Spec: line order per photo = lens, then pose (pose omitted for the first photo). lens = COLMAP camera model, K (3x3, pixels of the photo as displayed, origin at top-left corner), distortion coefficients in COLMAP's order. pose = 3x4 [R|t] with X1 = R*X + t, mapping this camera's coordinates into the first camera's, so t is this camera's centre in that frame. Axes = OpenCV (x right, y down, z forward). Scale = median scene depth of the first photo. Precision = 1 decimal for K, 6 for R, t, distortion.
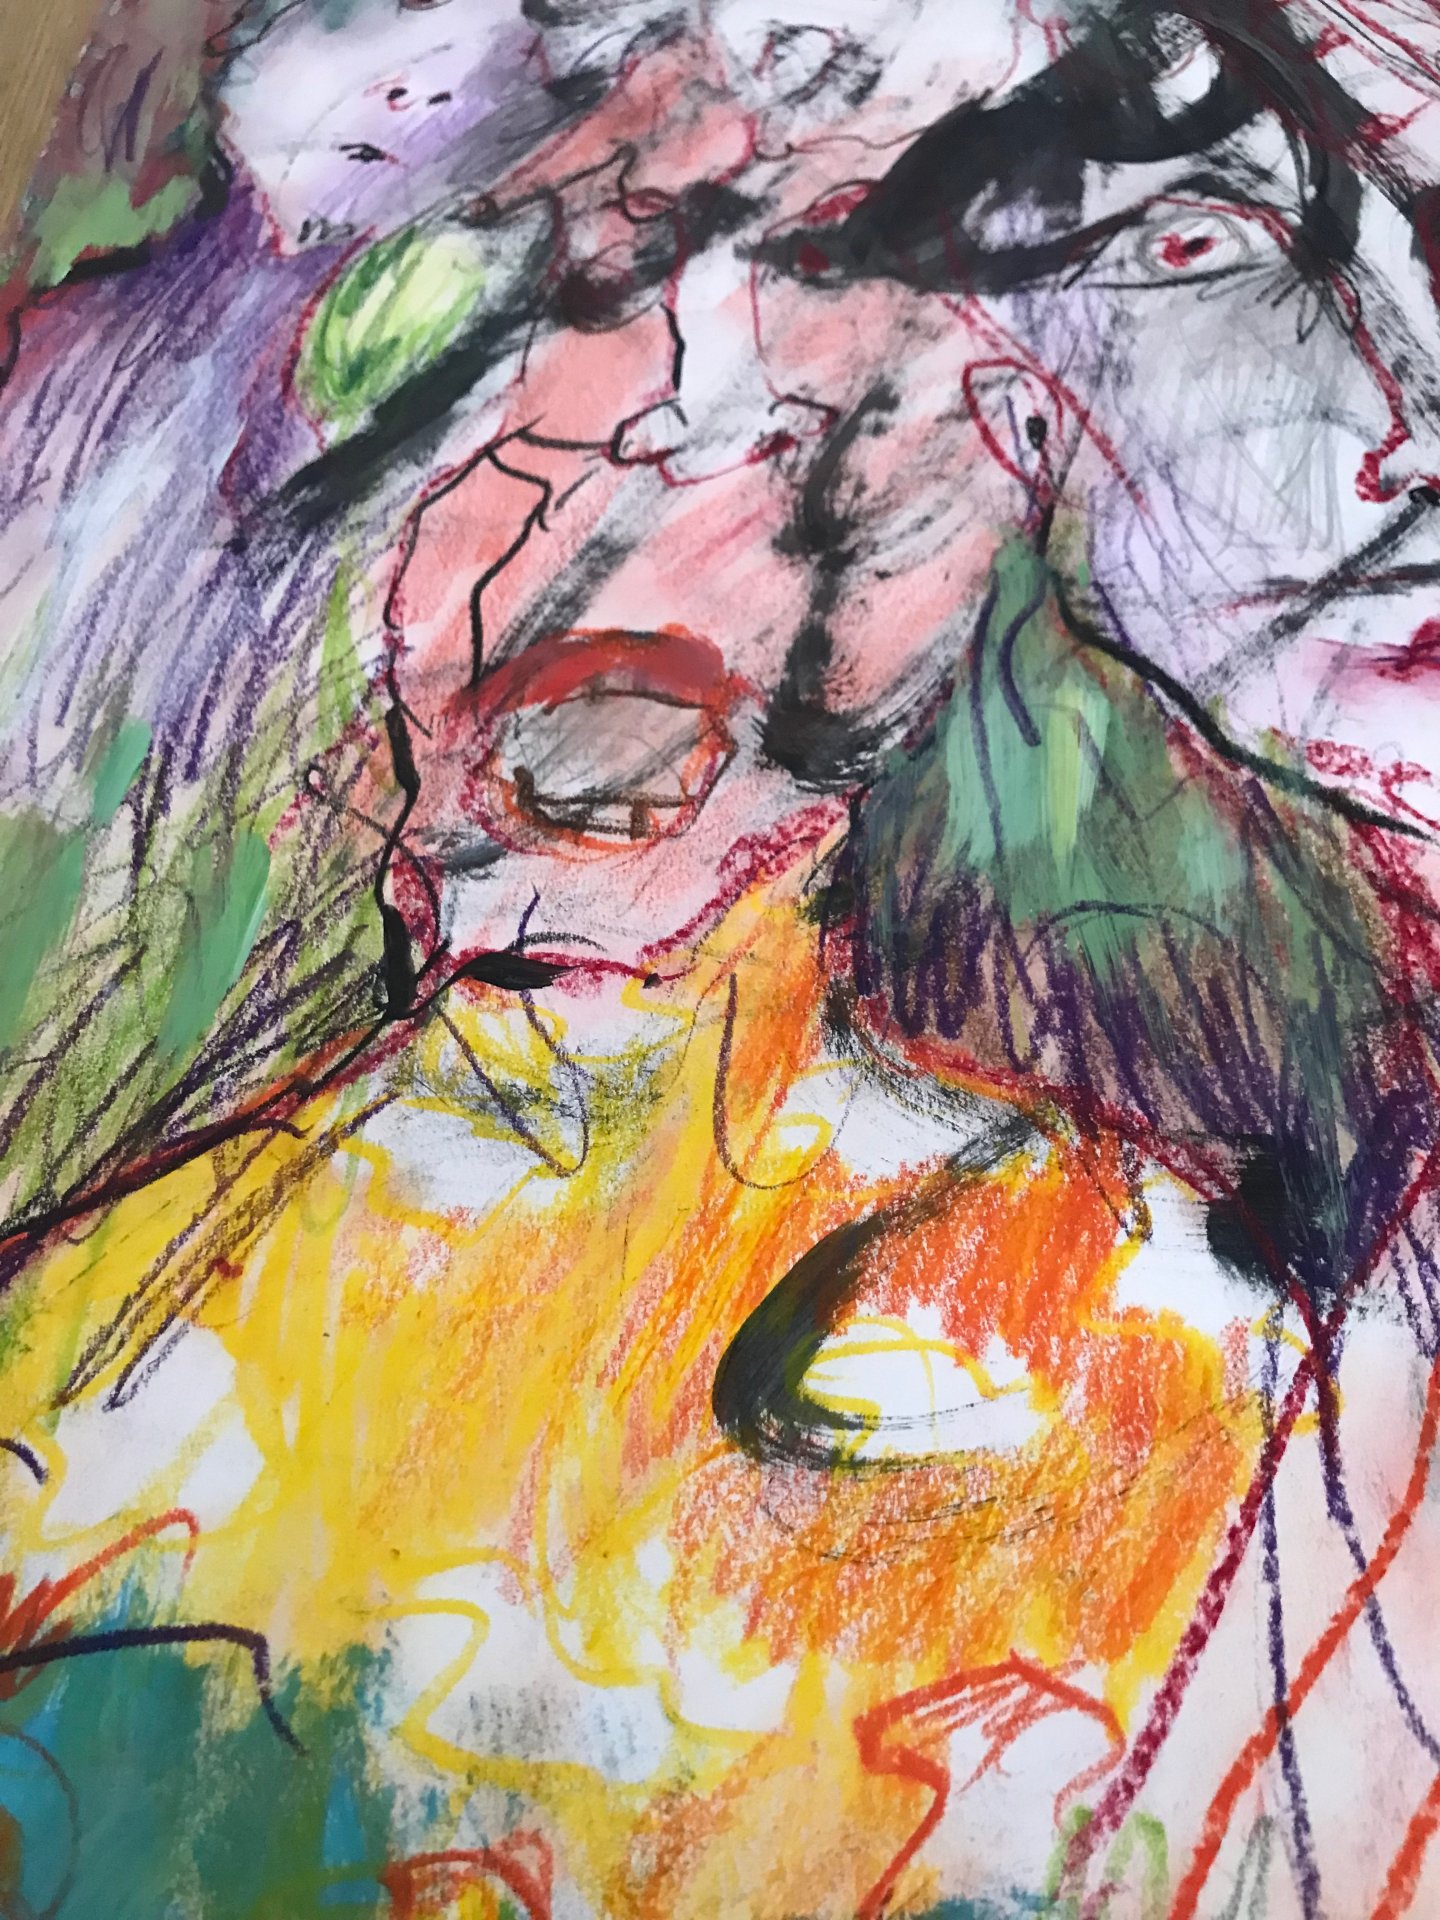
lens RADIAL K [[1623.1, 0, 720.0], [0, 1623.1, 960.0], [0, 0, 1]] dist [-0.015168, 0.017677]
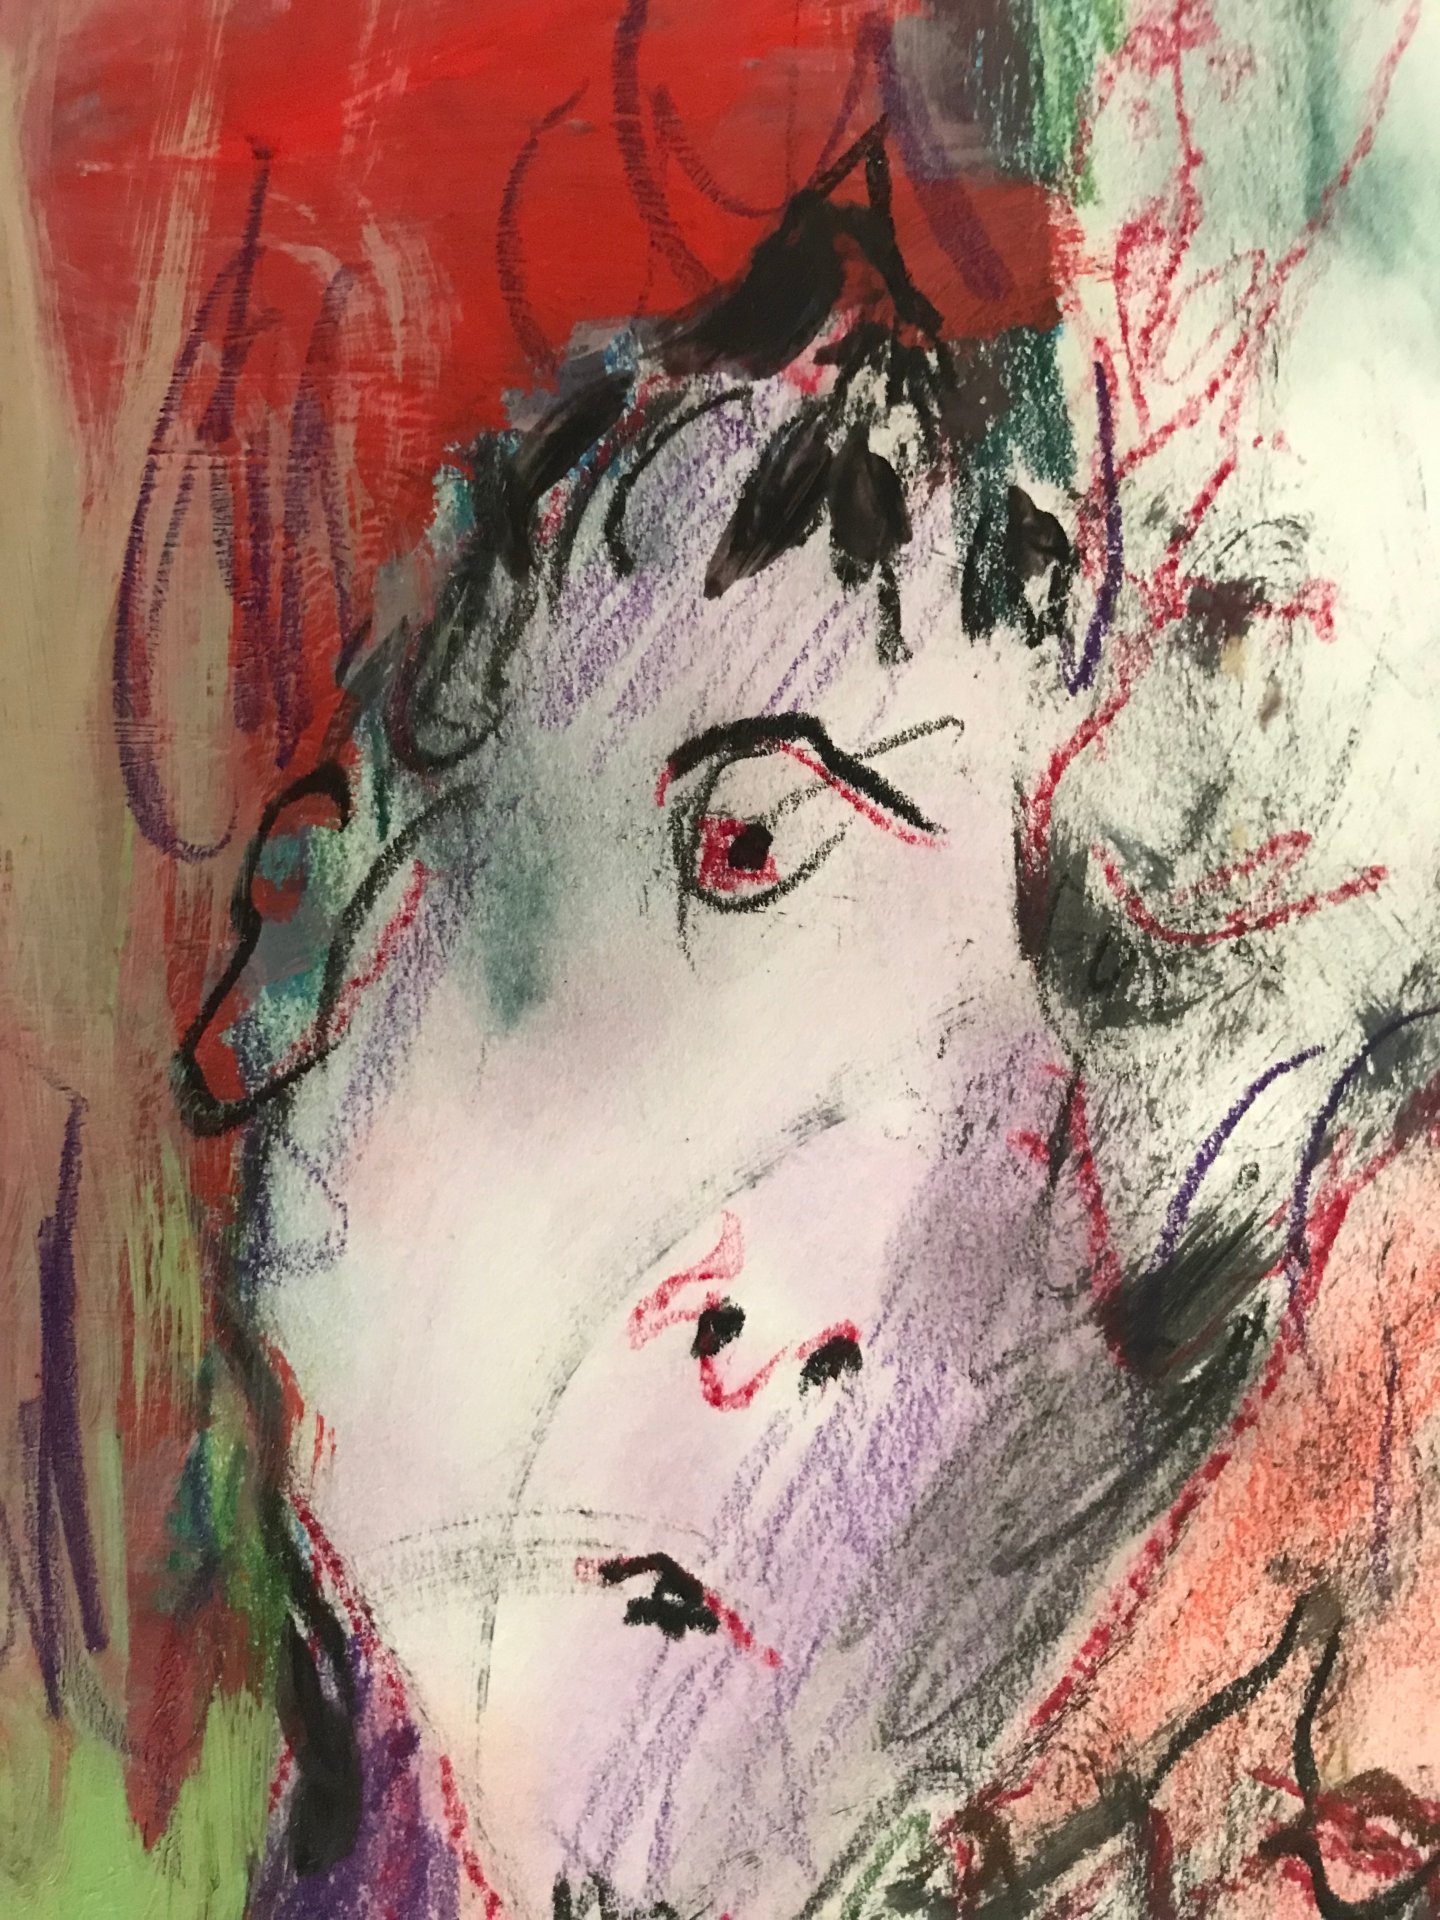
lens RADIAL K [[1572.7, 0, 721.6], [0, 1572.7, 851.6], [0, 0, 1]] dist [-0.072524, 0.126672]
pose [[0.999930, 0.009881, -0.006442, -0.241455], [-0.004643, 0.831763, 0.555112, -1.026306], [0.010843, -0.555044, 0.831751, 0.919251]]
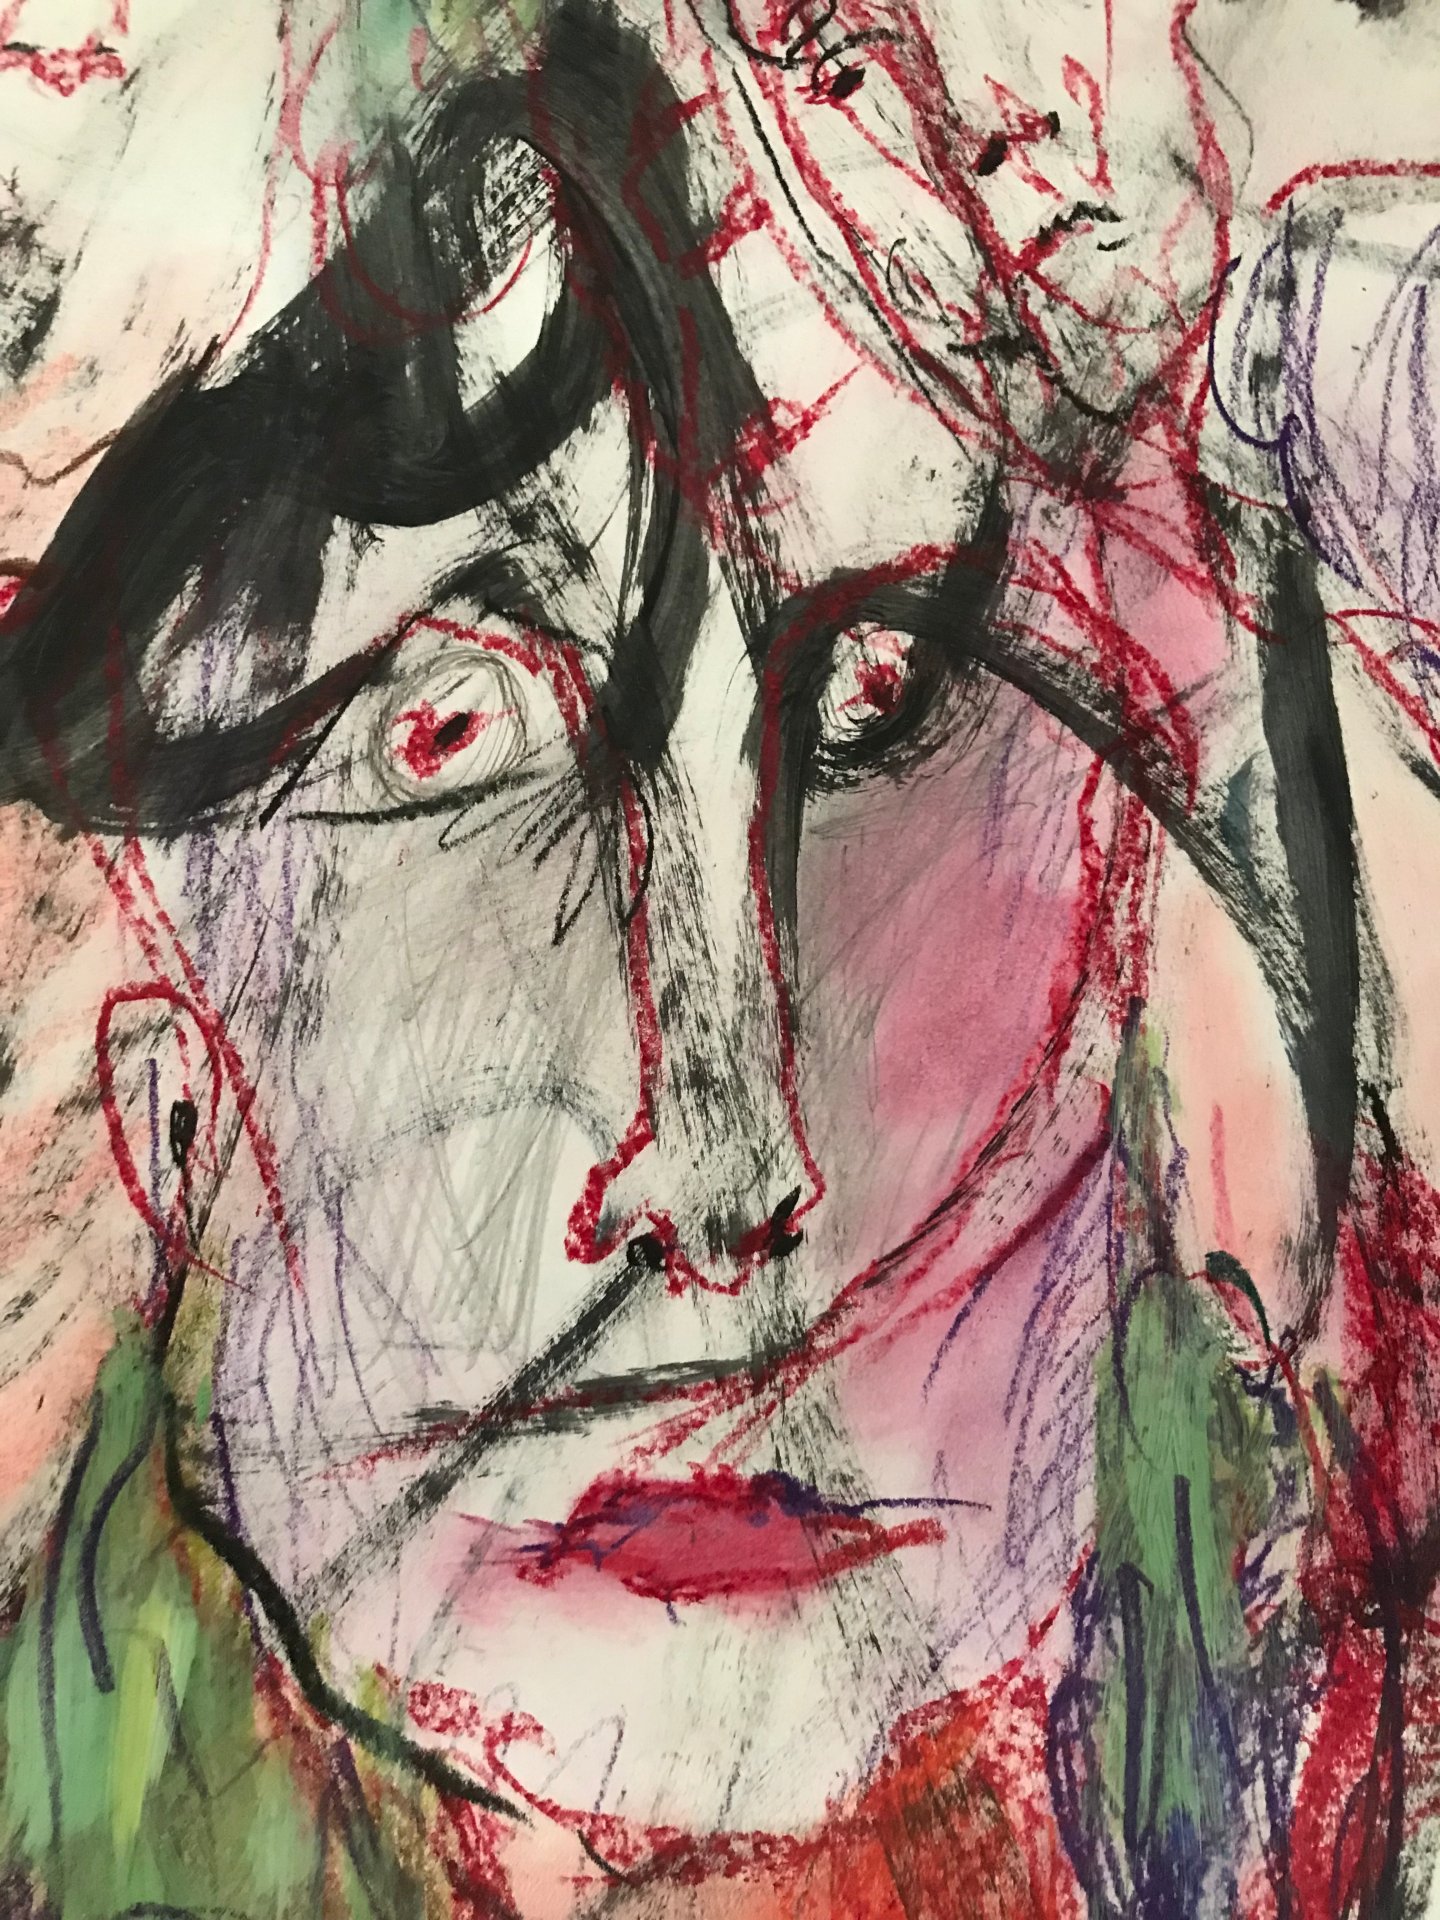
lens RADIAL K [[1623.1, 0, 720.0], [0, 1623.1, 960.0], [0, 0, 1]] dist [-0.015168, 0.017677]
pose [[0.999644, -0.015632, 0.021638, 0.434868], [0.003822, 0.886073, 0.463529, -0.753187], [-0.026418, -0.463282, 0.885817, 0.331796]]
